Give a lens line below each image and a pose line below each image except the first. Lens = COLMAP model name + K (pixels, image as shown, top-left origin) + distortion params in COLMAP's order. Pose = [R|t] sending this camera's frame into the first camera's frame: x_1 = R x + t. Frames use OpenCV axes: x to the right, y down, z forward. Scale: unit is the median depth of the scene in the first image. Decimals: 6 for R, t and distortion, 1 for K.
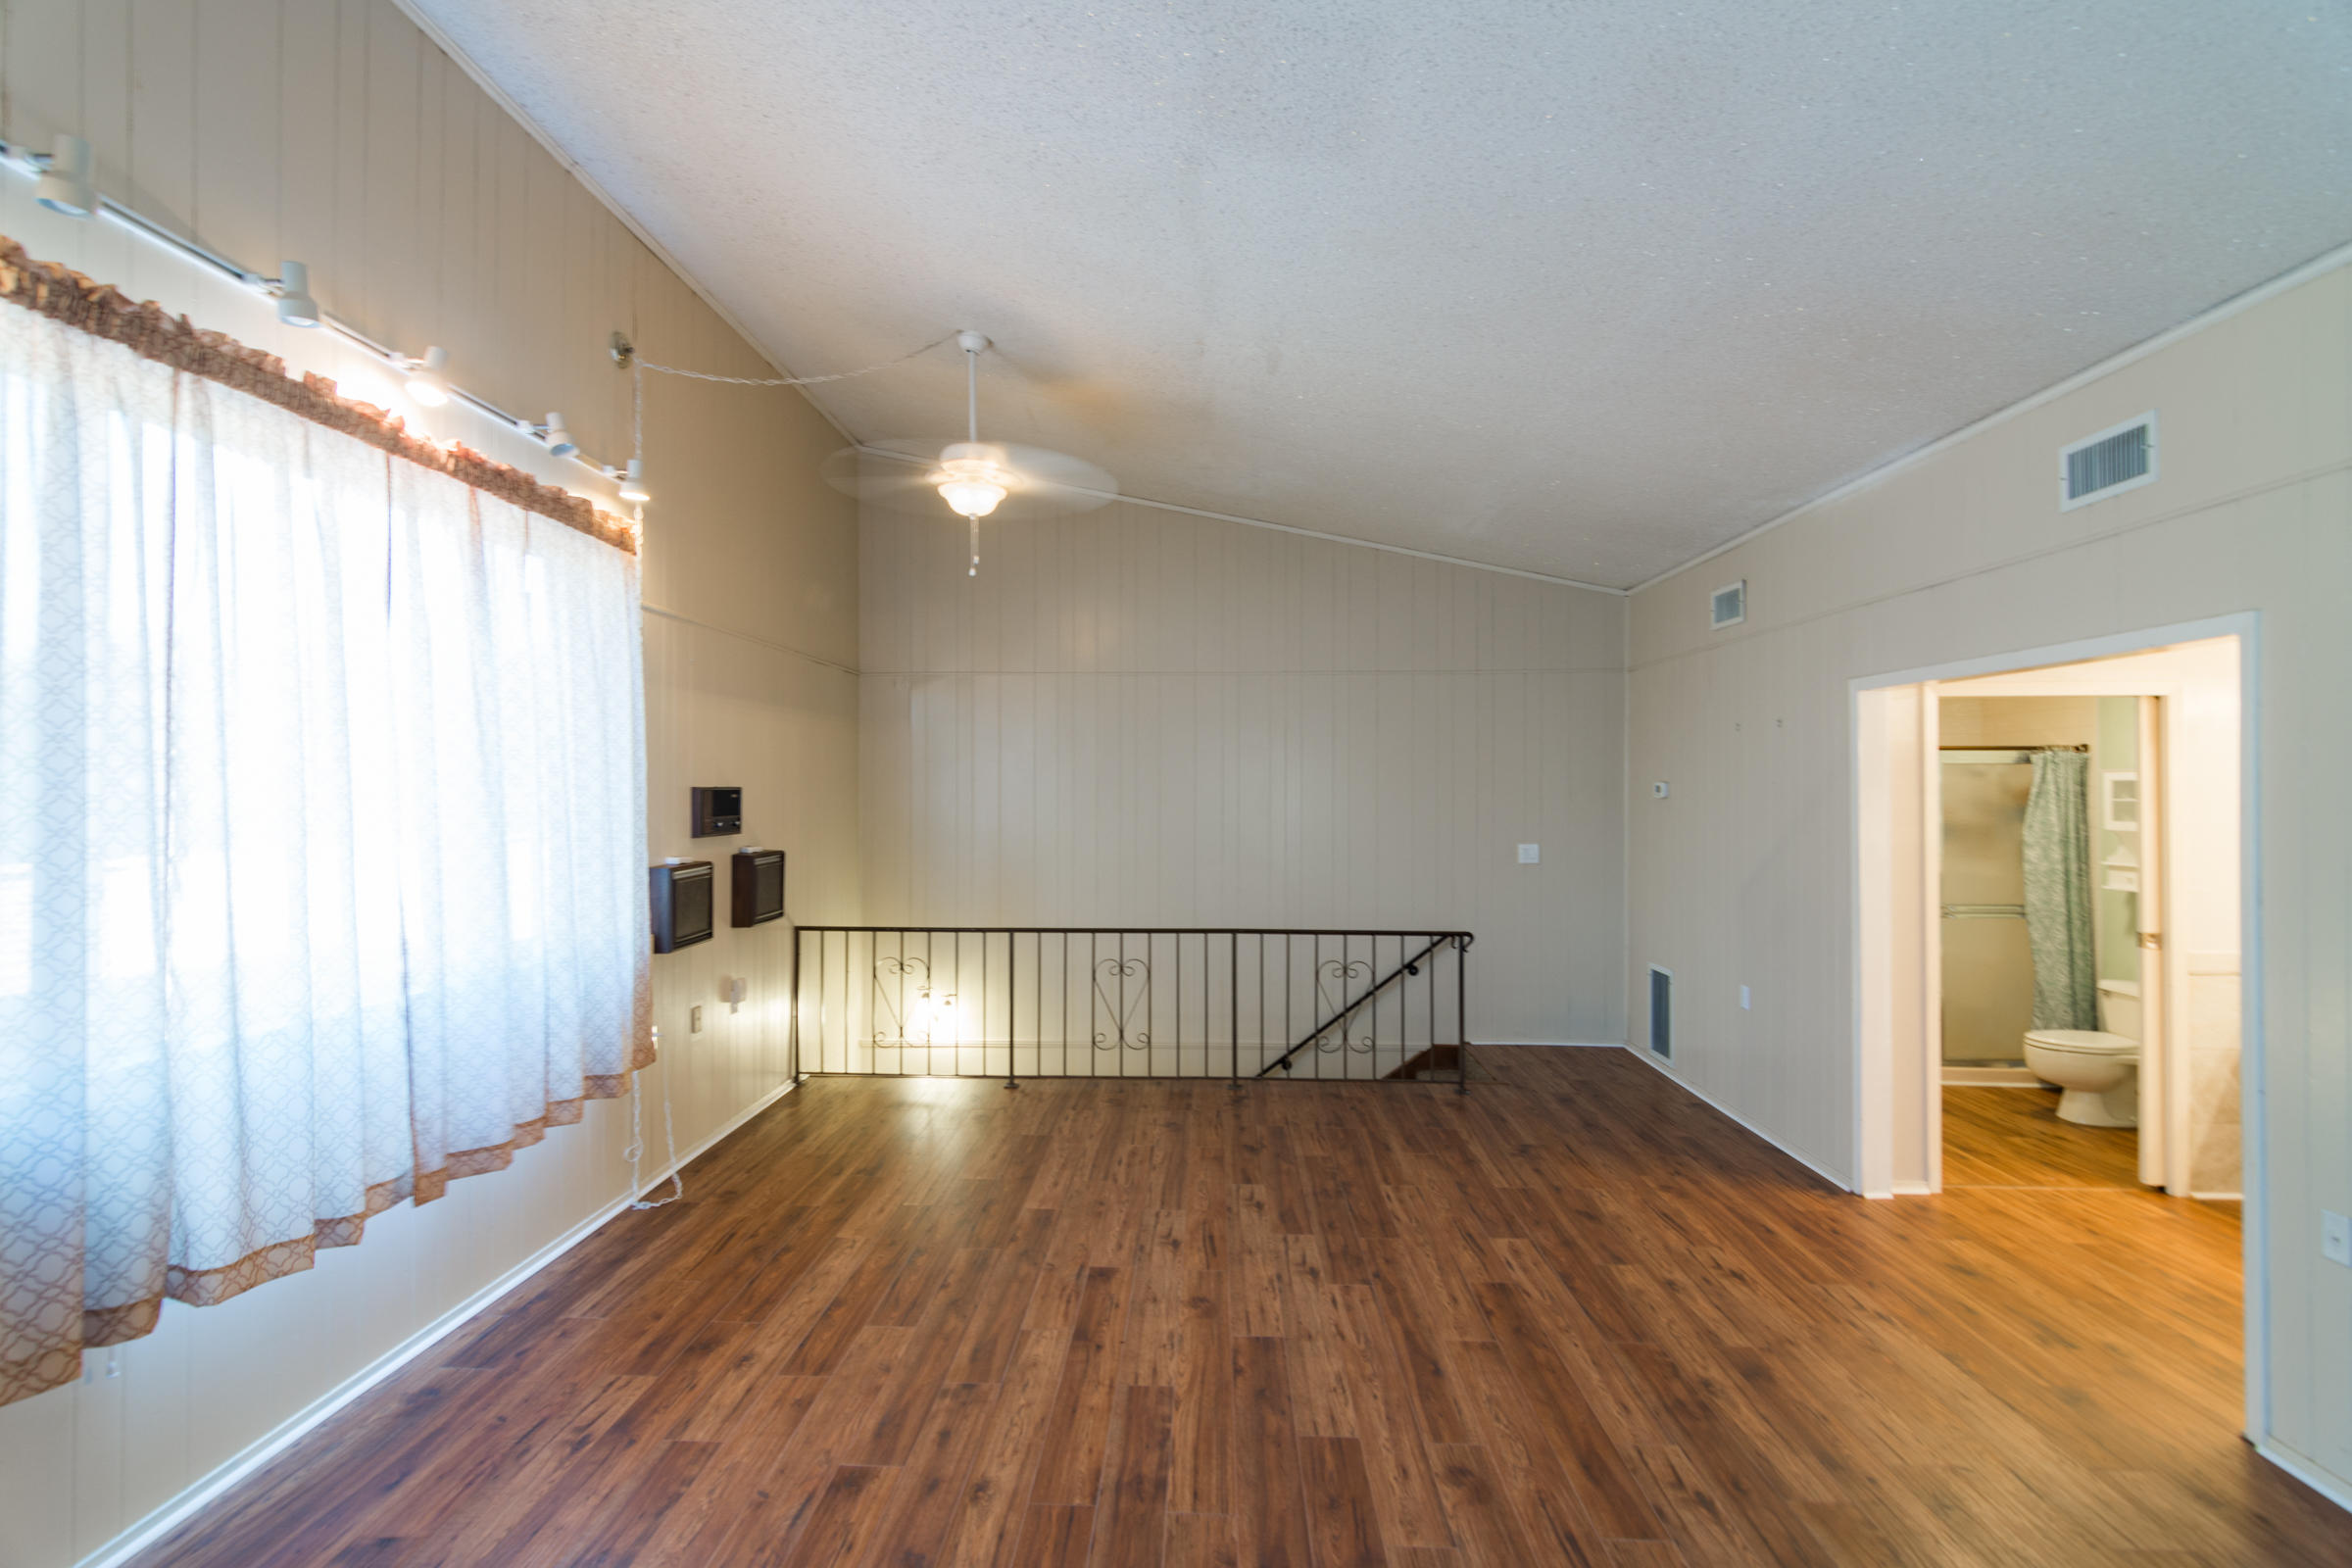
lens RADIAL K [[1139.0, 0, 1175.5], [0, 1139.0, 785.5], [0, 0, 1]] dist [0.002517, 0.001838]
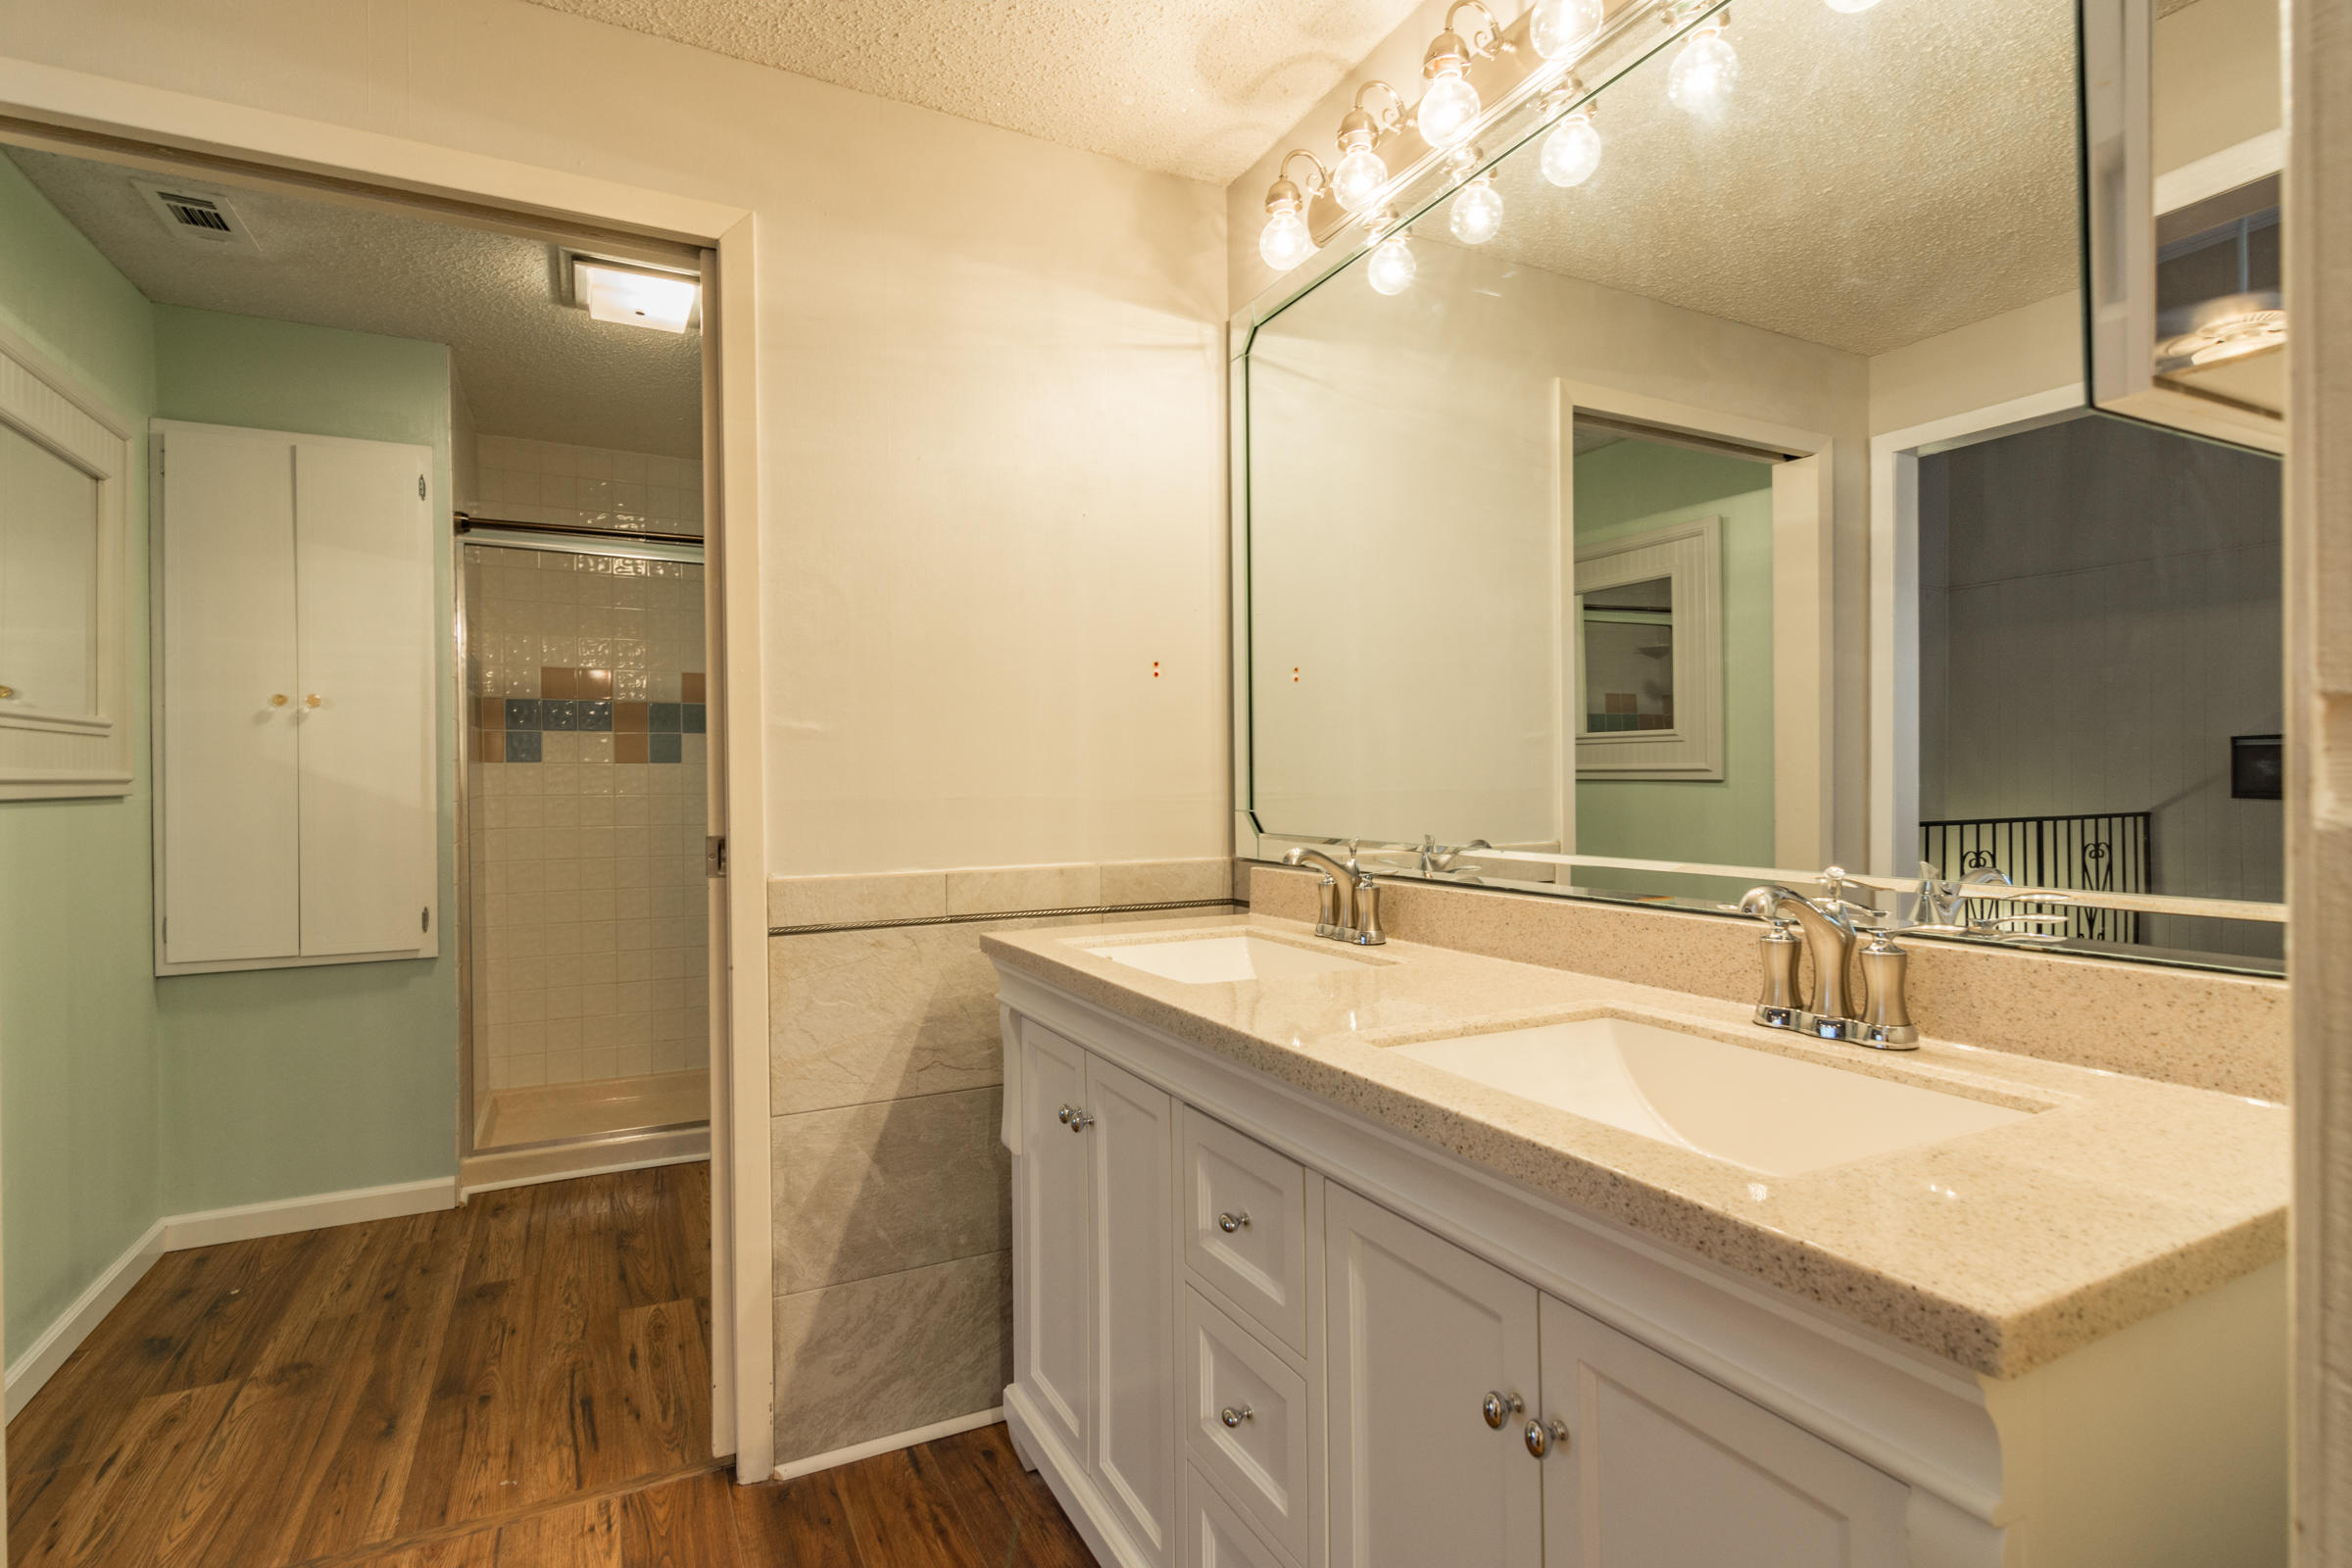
lens RADIAL K [[1139.0, 0, 1179.9], [0, 1139.0, 785.6], [0, 0, 1]] dist [0.002517, 0.001838]
pose [[0.870973, -0.001862, 0.491327, 0.814447], [-0.000788, 0.999986, 0.005186, 0.111247], [-0.491330, -0.004904, 0.870960, 0.577321]]
